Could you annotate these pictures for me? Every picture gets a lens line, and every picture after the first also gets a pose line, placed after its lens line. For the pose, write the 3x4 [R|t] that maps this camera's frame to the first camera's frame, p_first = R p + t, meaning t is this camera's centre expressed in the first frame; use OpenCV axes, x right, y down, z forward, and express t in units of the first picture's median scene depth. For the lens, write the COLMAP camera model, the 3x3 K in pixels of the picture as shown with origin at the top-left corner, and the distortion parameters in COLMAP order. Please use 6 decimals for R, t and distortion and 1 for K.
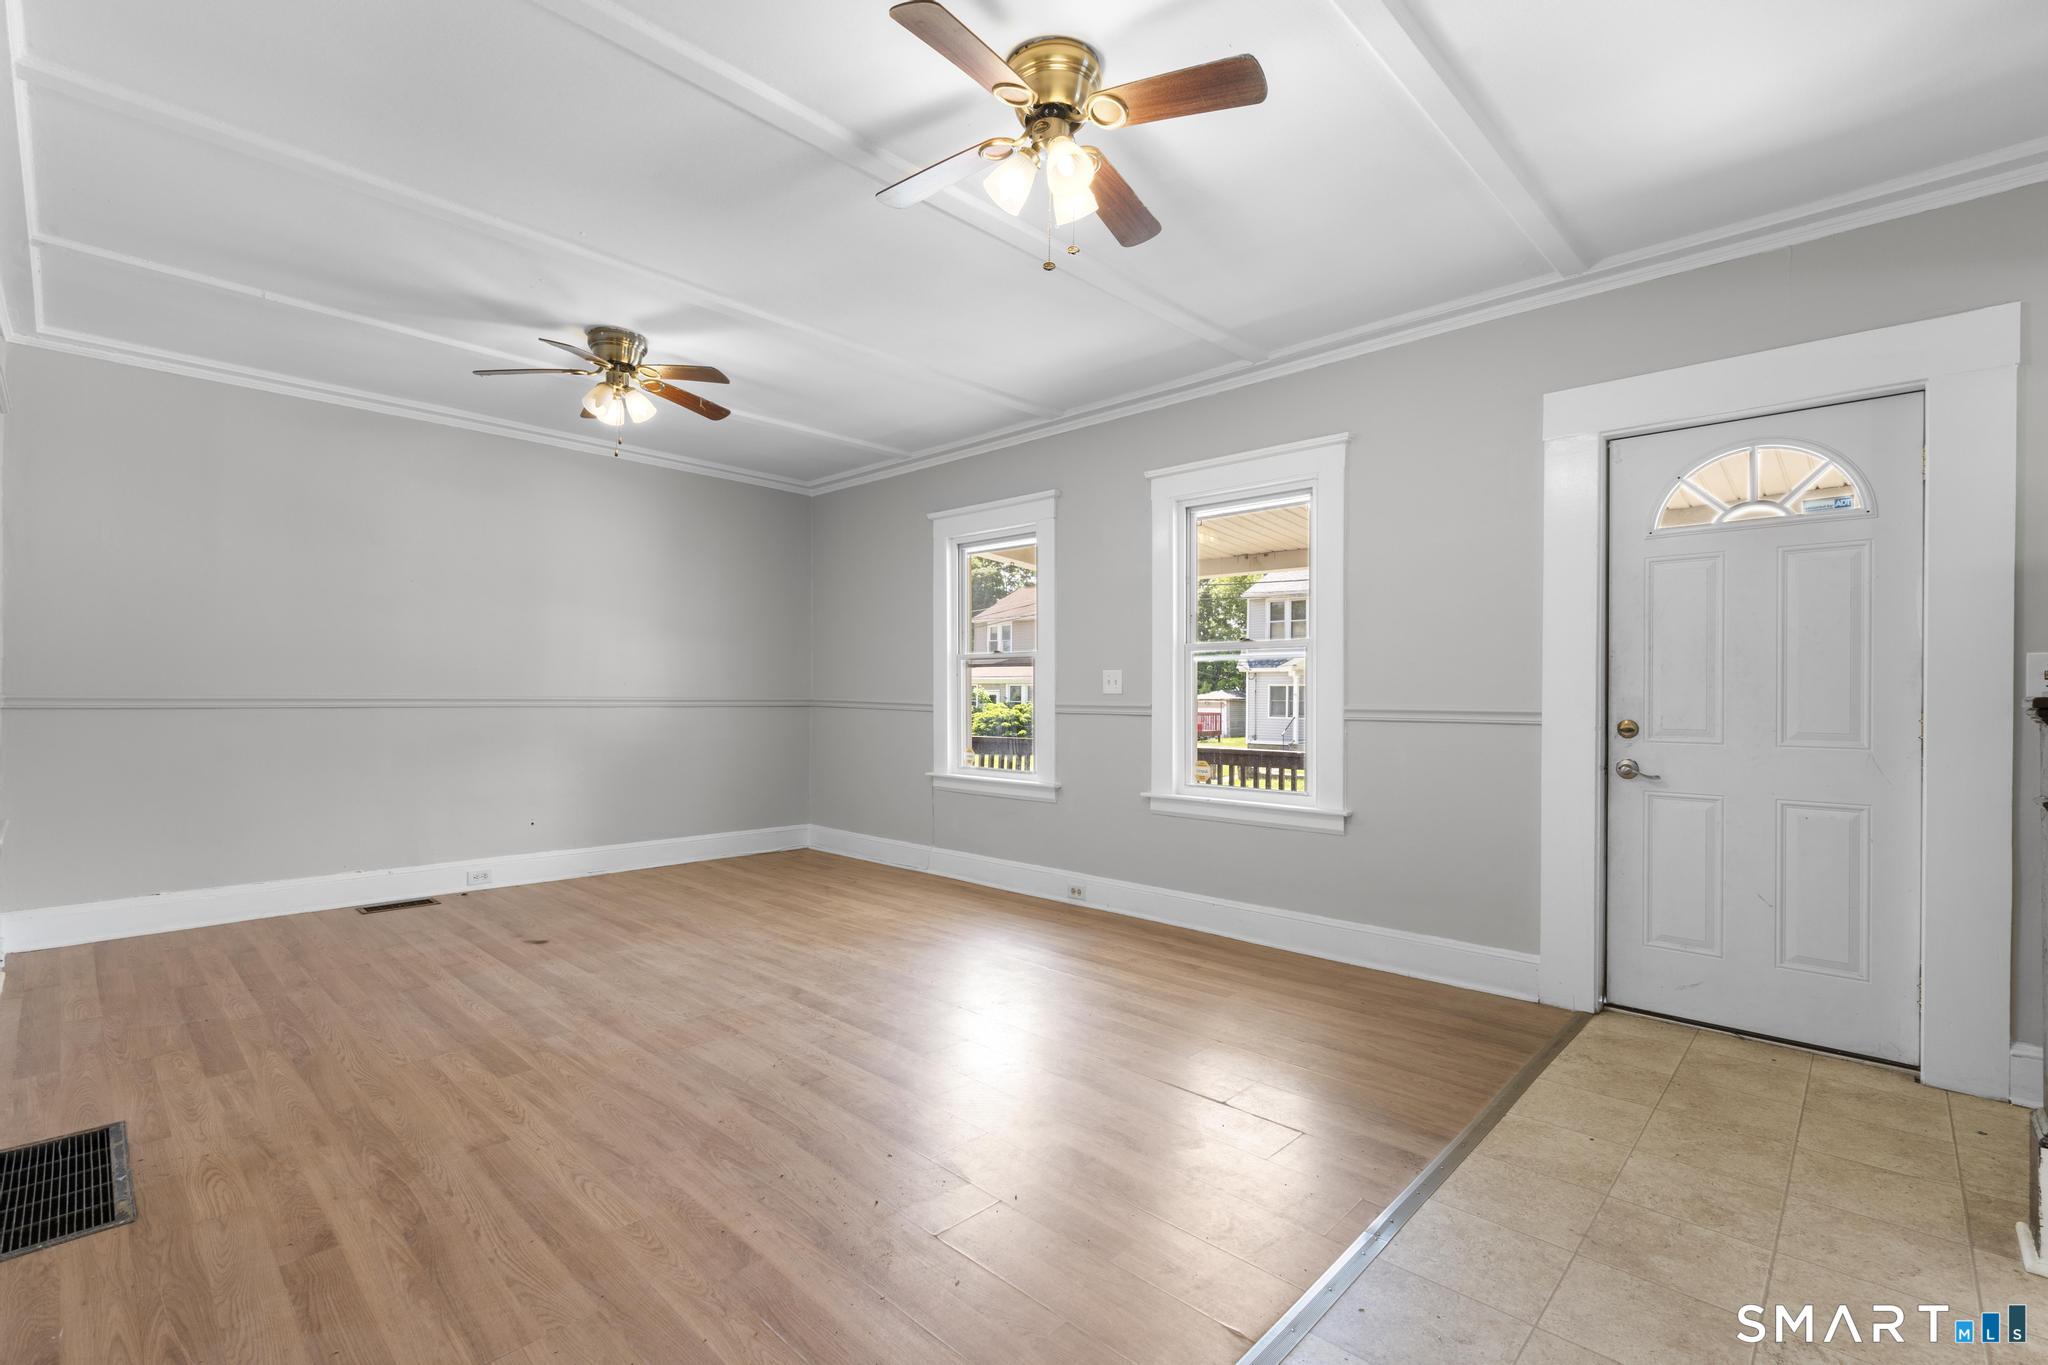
lens RADIAL K [[918.9, 0, 1022.8], [0, 918.9, 700.8], [0, 0, 1]] dist [-0.008884, 0.003819]
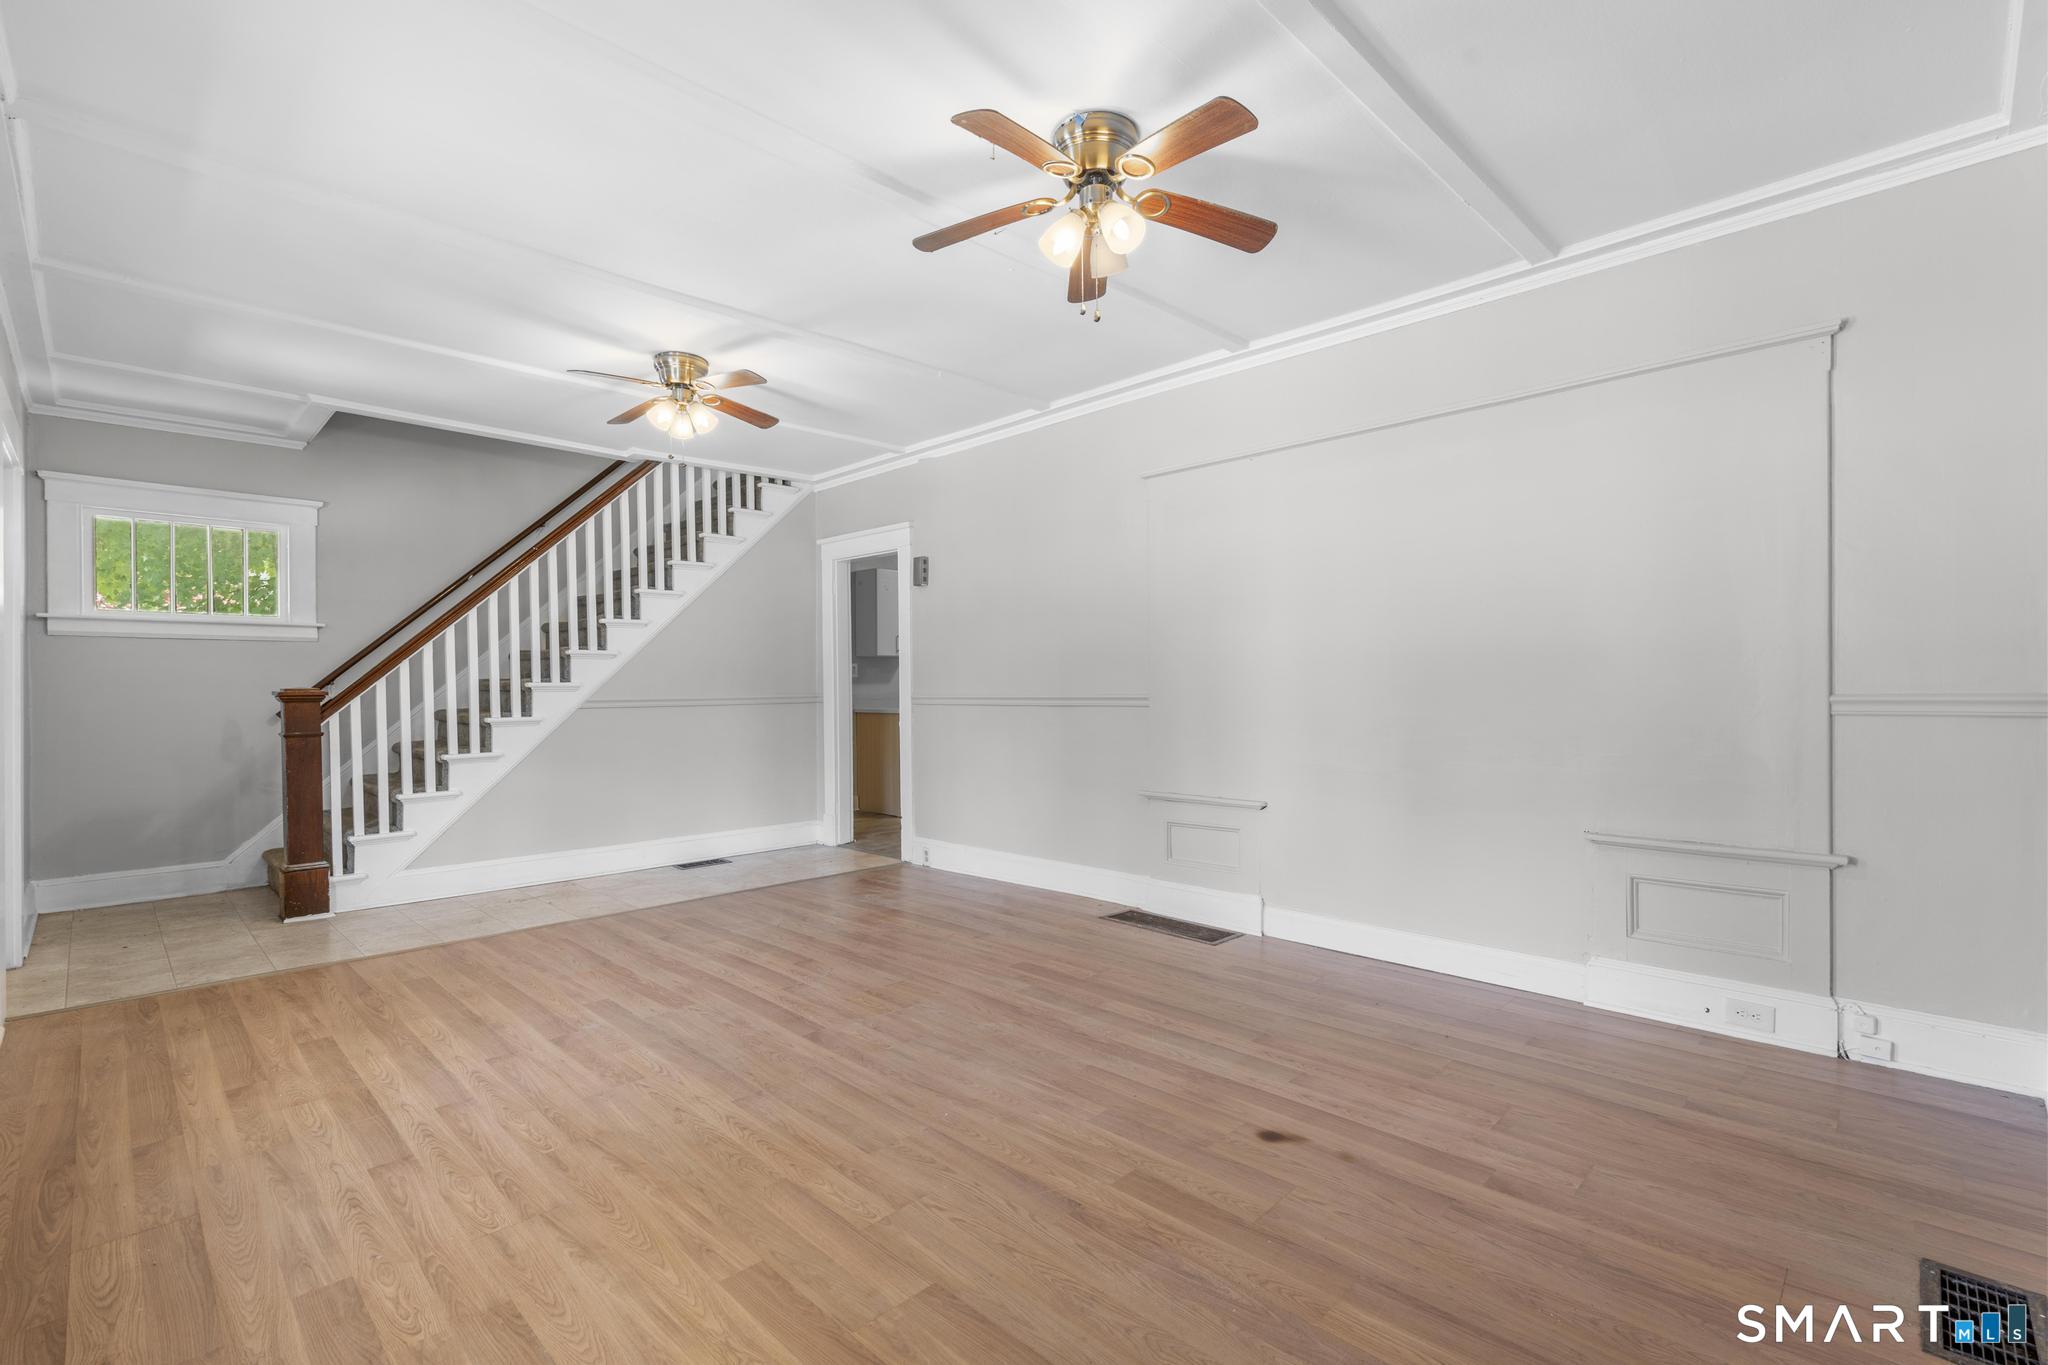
lens RADIAL K [[918.9, 0, 1025.5], [0, 918.9, 679.0], [0, 0, 1]] dist [-0.008884, 0.003819]
pose [[-0.999881, -0.001144, 0.015360, -0.466397], [-0.001186, 0.999996, -0.002688, -0.018347], [-0.015357, -0.002706, -0.999878, 1.898756]]
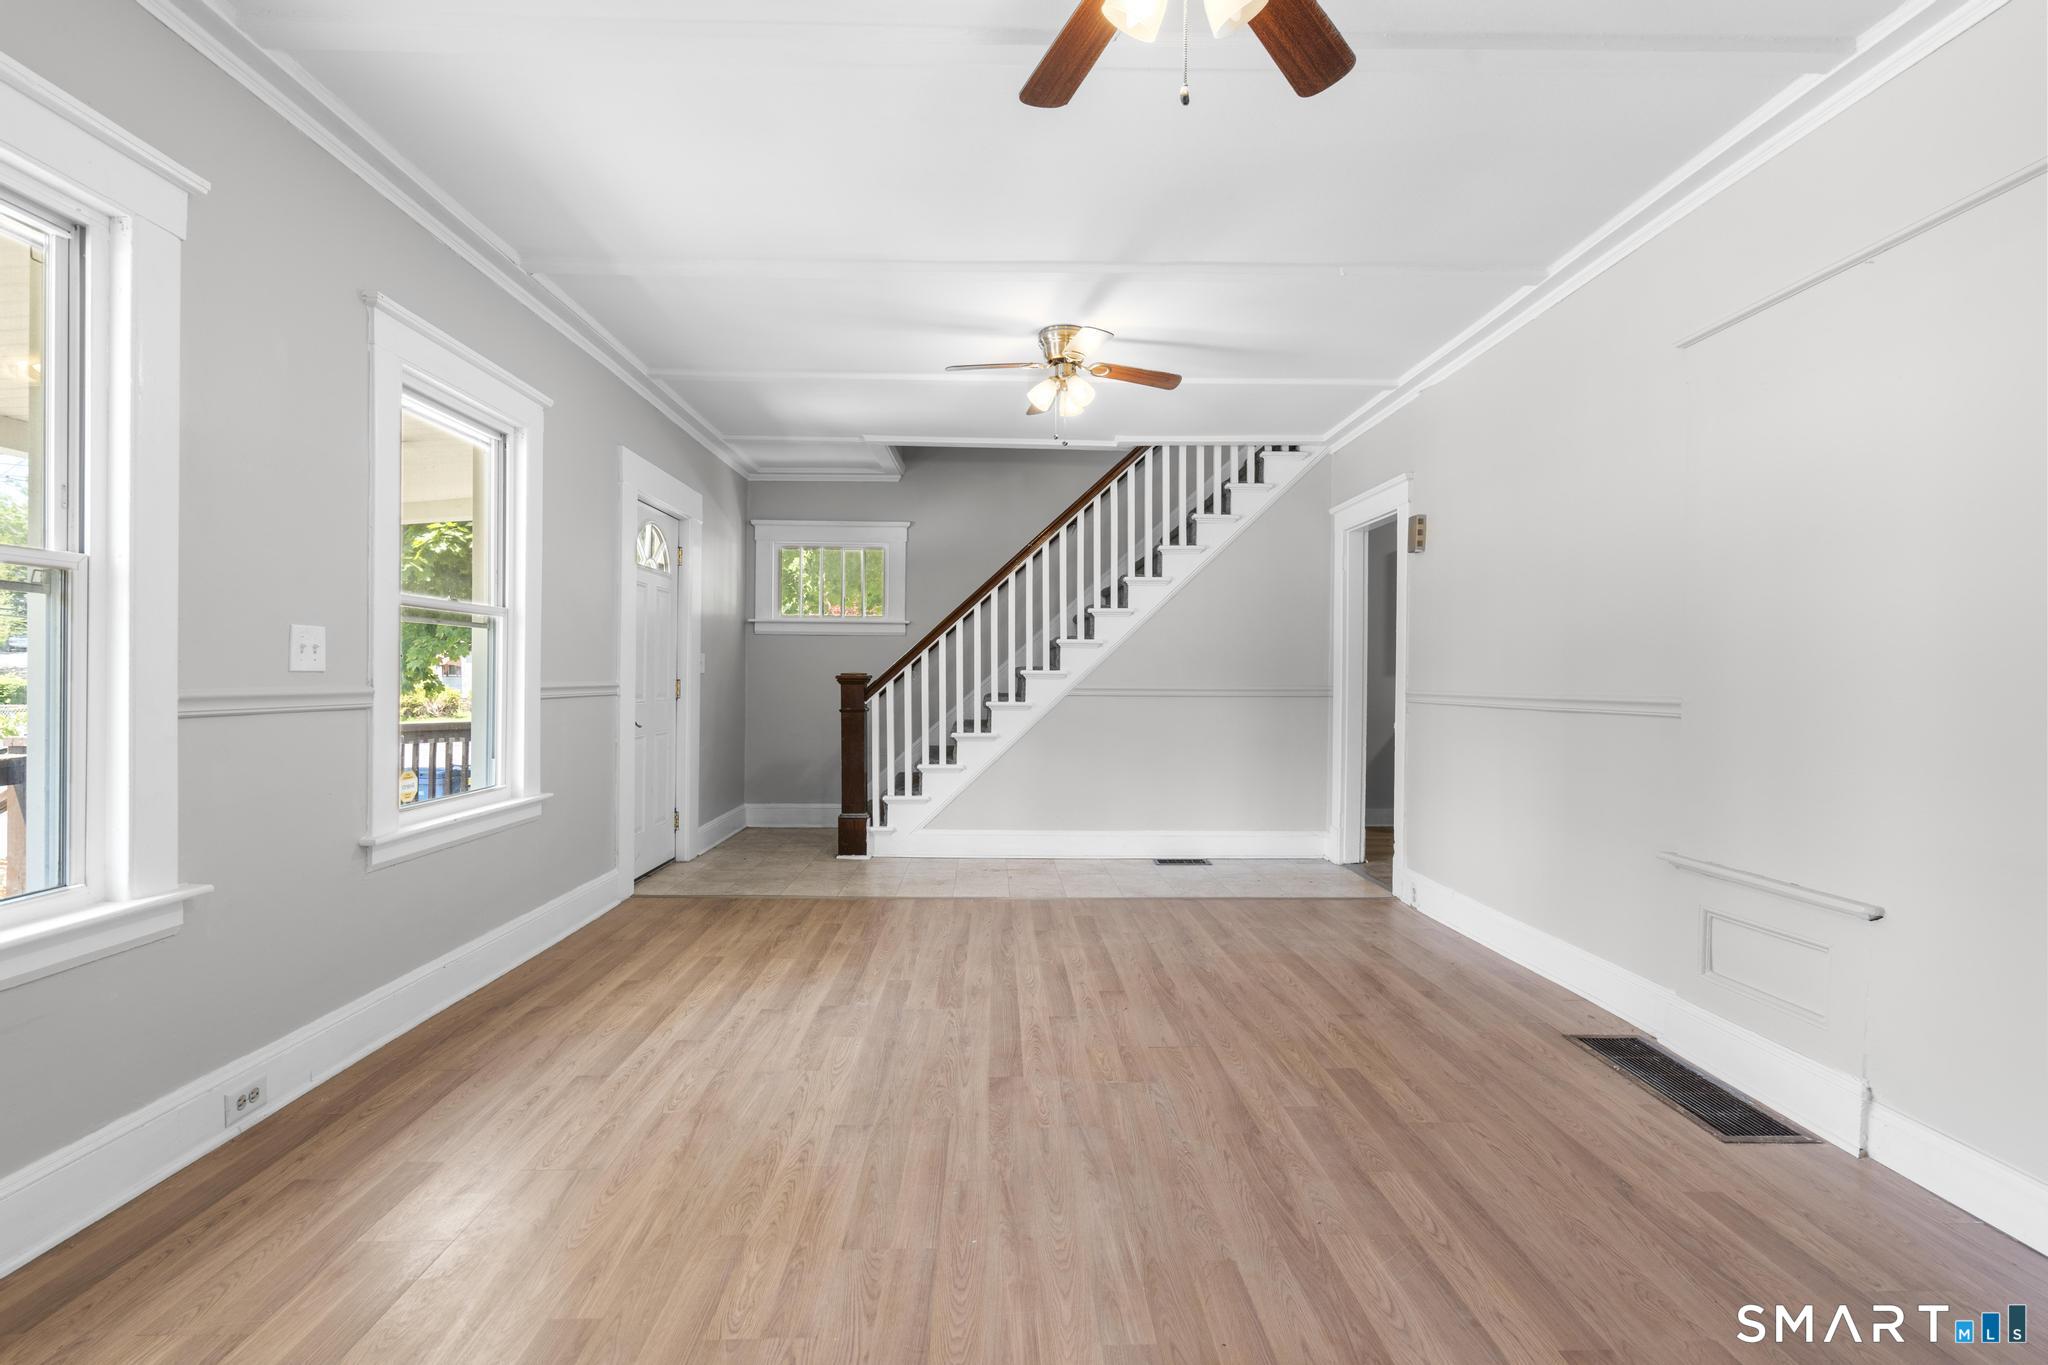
lens RADIAL K [[918.9, 0, 1022.4], [0, 918.9, 683.3], [0, 0, 1]] dist [-0.008884, 0.003819]
pose [[-0.712310, -0.019720, 0.701587, -0.790172], [-0.011201, 0.999797, 0.016730, -0.019871], [-0.701775, 0.004058, -0.712387, 1.545689]]
